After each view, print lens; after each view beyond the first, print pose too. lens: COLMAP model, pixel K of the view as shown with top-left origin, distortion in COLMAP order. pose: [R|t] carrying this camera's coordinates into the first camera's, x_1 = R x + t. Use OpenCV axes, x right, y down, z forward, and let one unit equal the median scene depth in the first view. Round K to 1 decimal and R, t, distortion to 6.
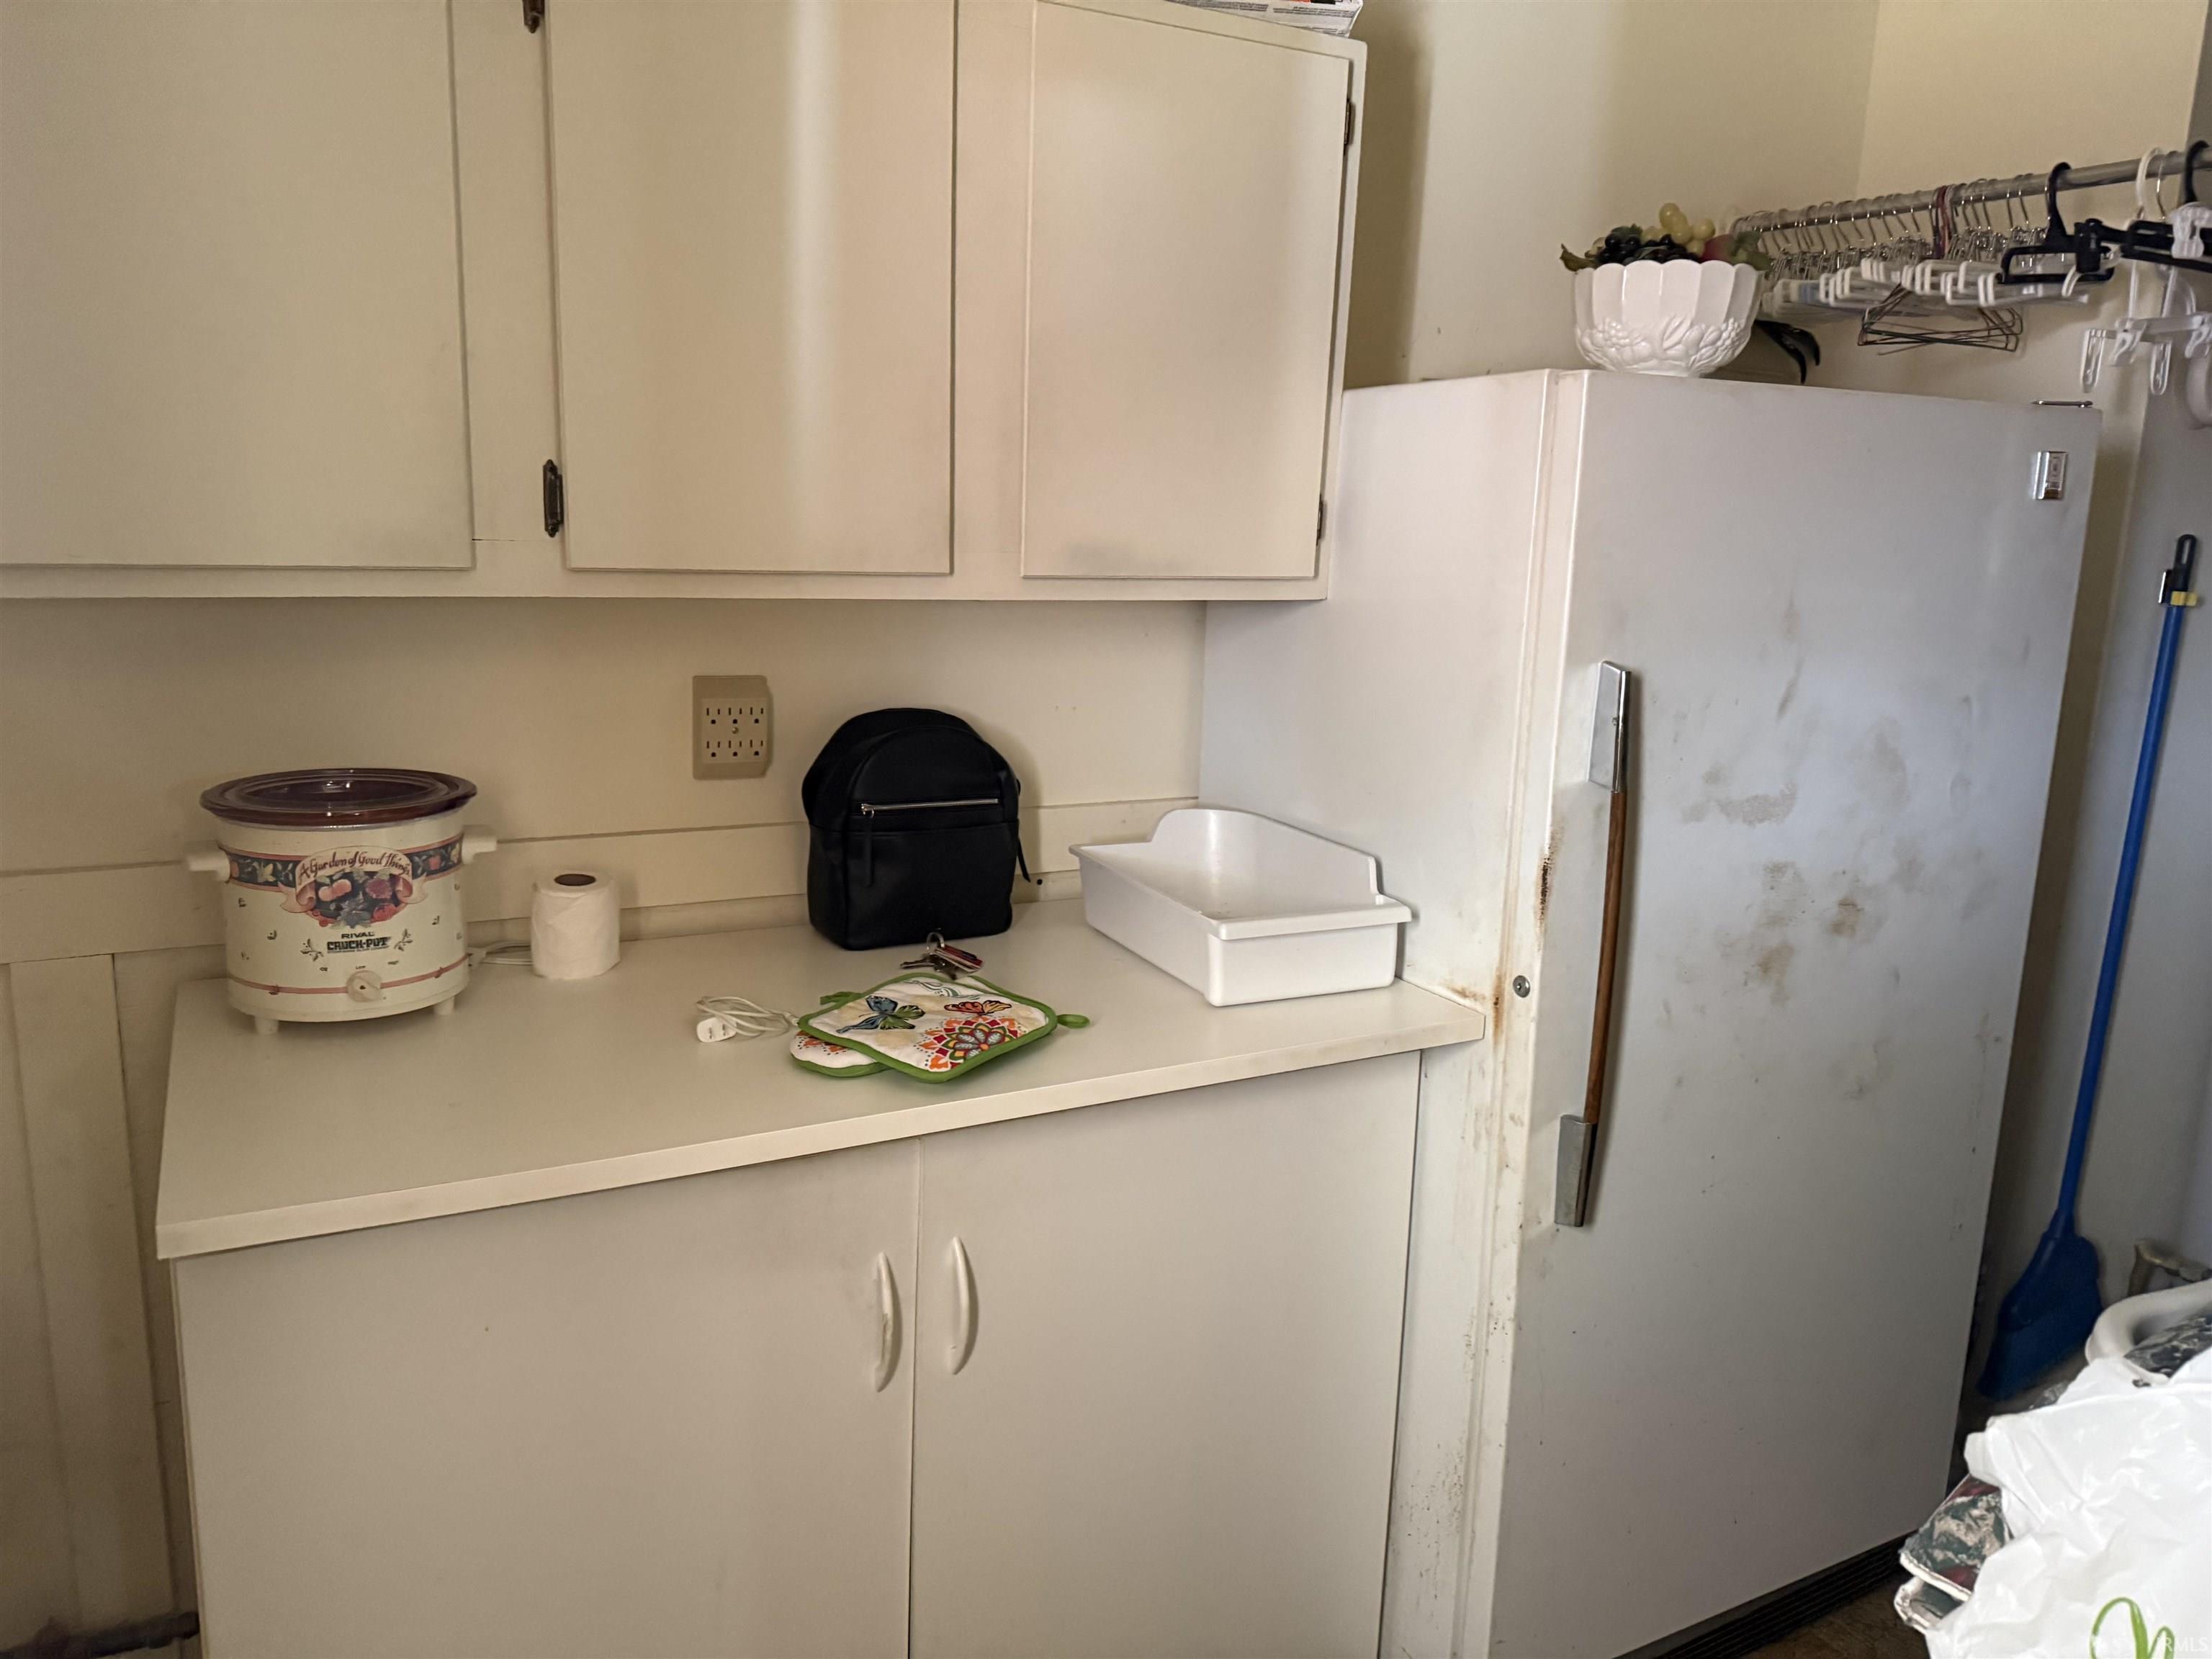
lens RADIAL K [[1583.2, 0, 1106.0], [0, 1583.2, 829.5], [0, 0, 1]] dist [-0.043888, -0.000423]
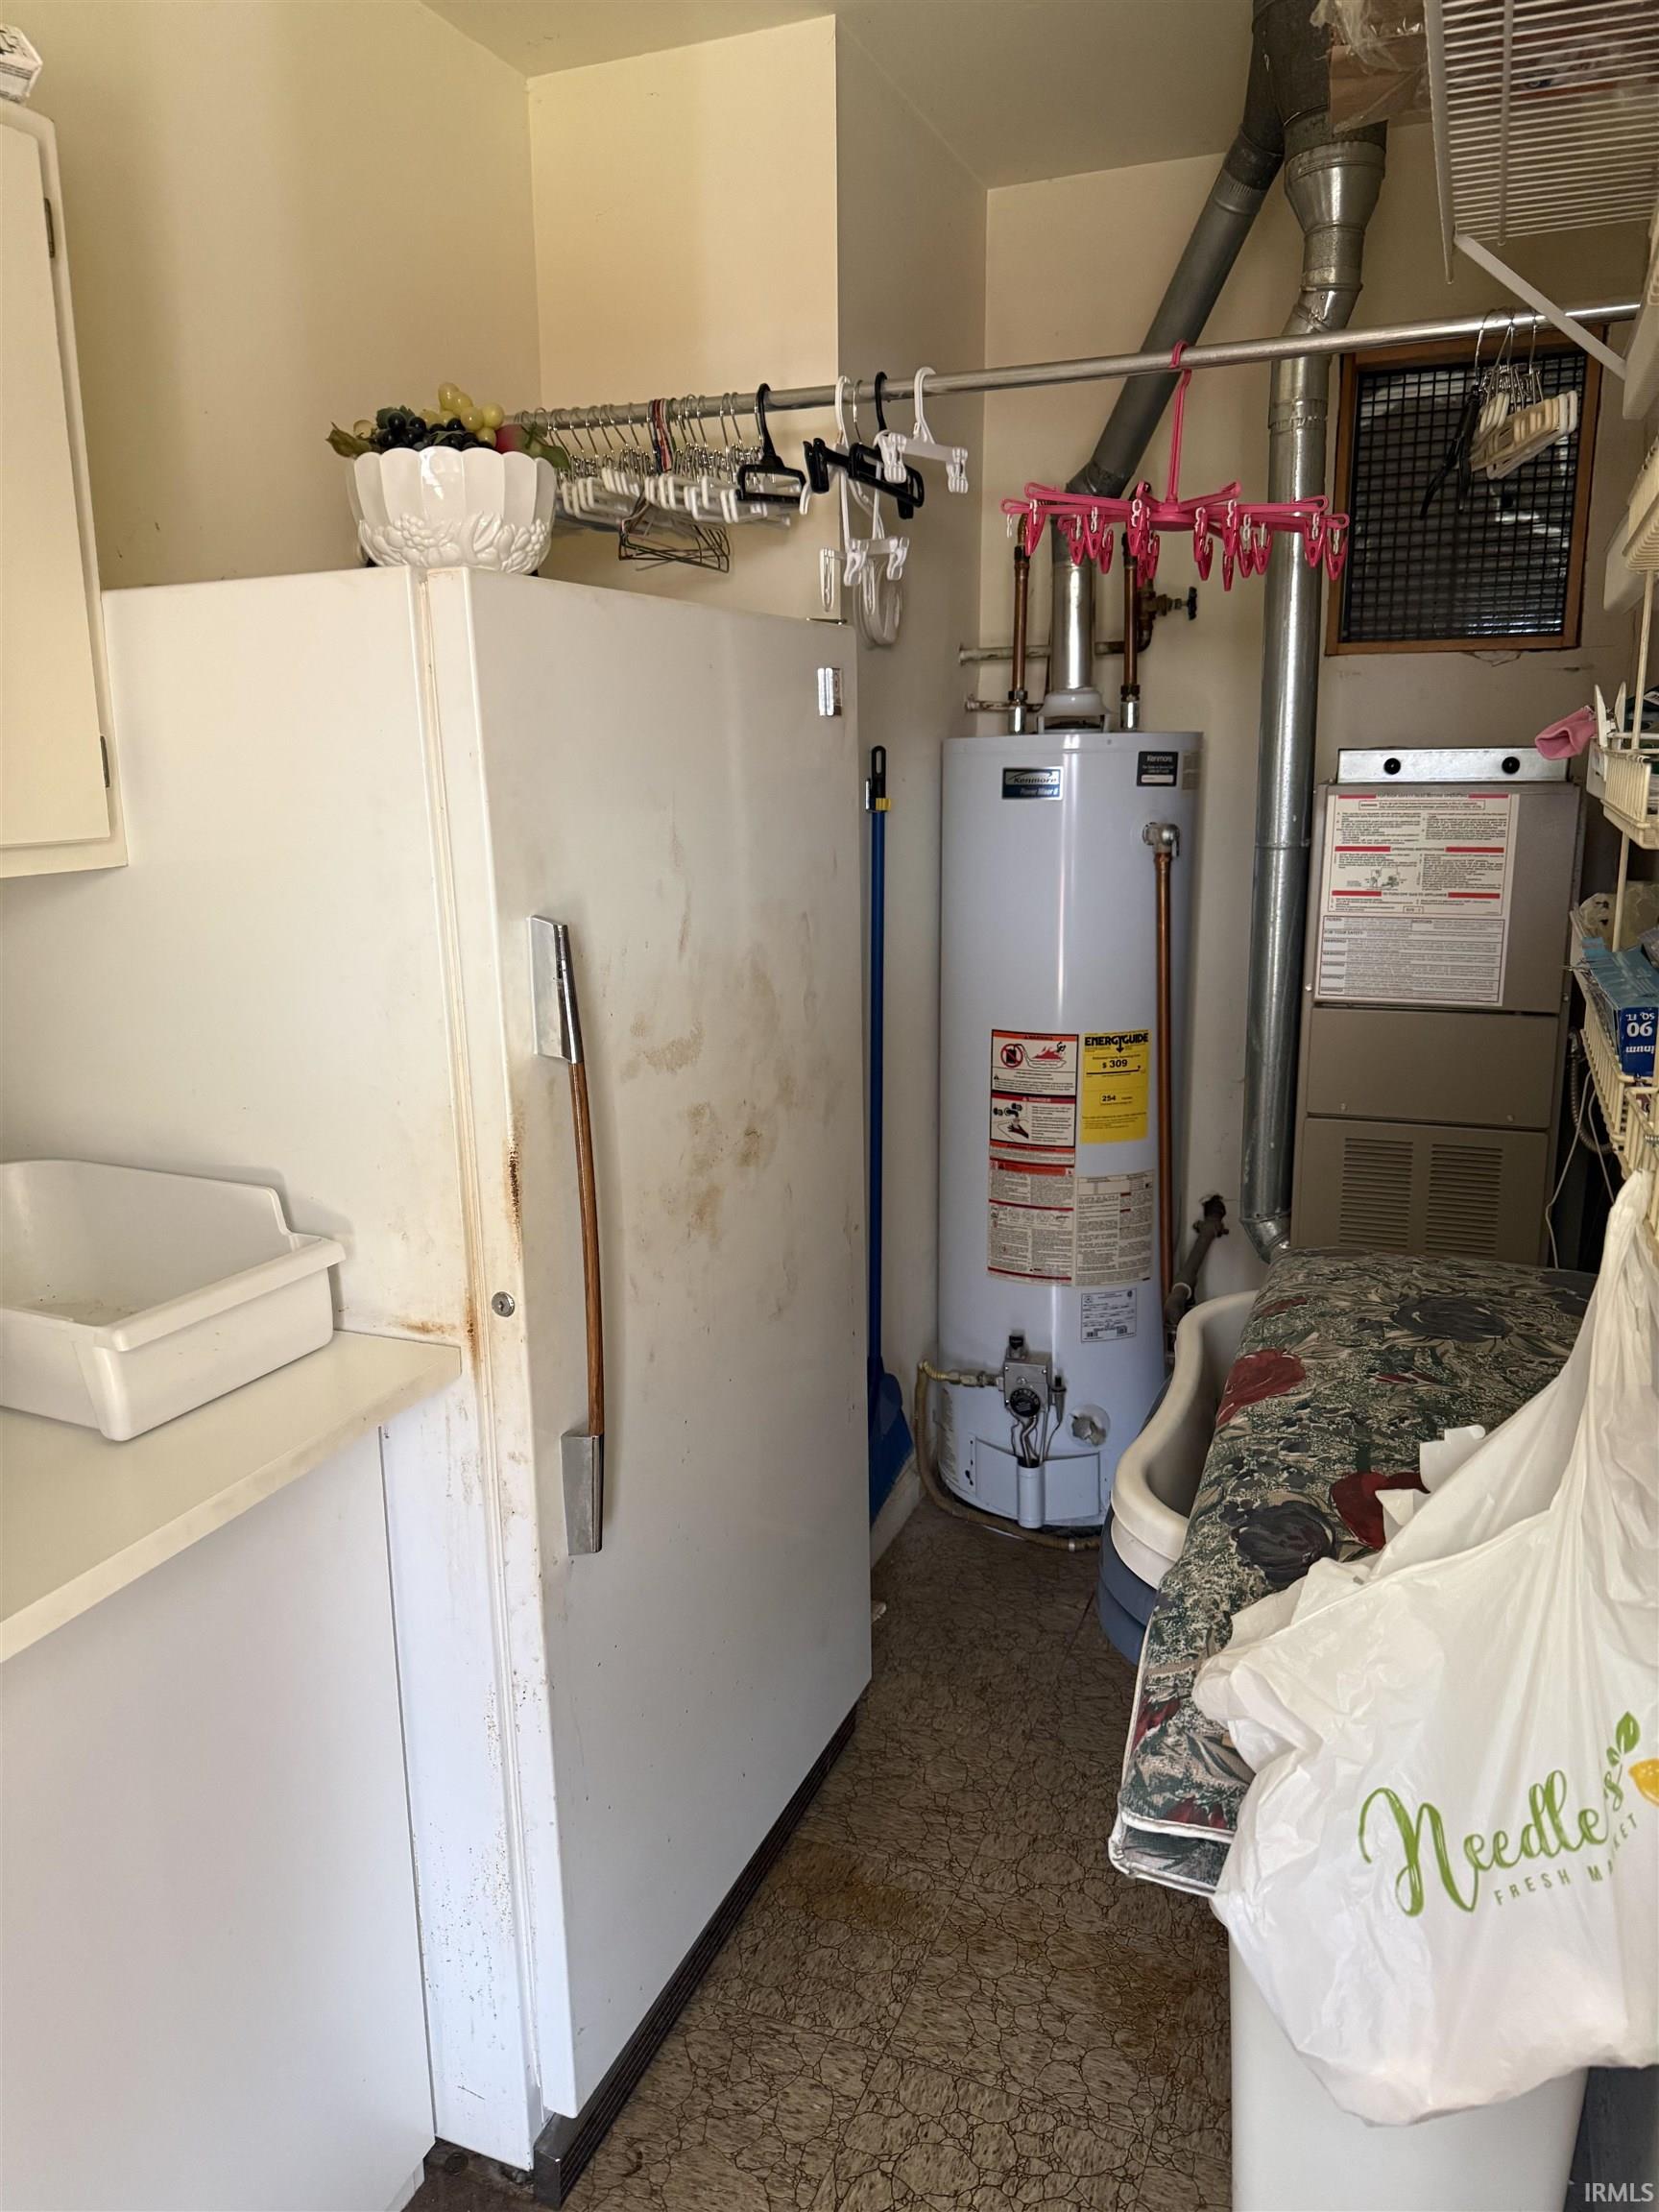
lens RADIAL K [[1559.0, 0, 829.5], [0, 1559.0, 1106.0], [0, 0, 1]] dist [0.022545, -0.038124]
pose [[0.770987, -0.170940, 0.613480, -0.084122], [0.154713, 0.984719, 0.079947, -0.039448], [-0.617772, 0.033275, 0.785653, 0.199066]]
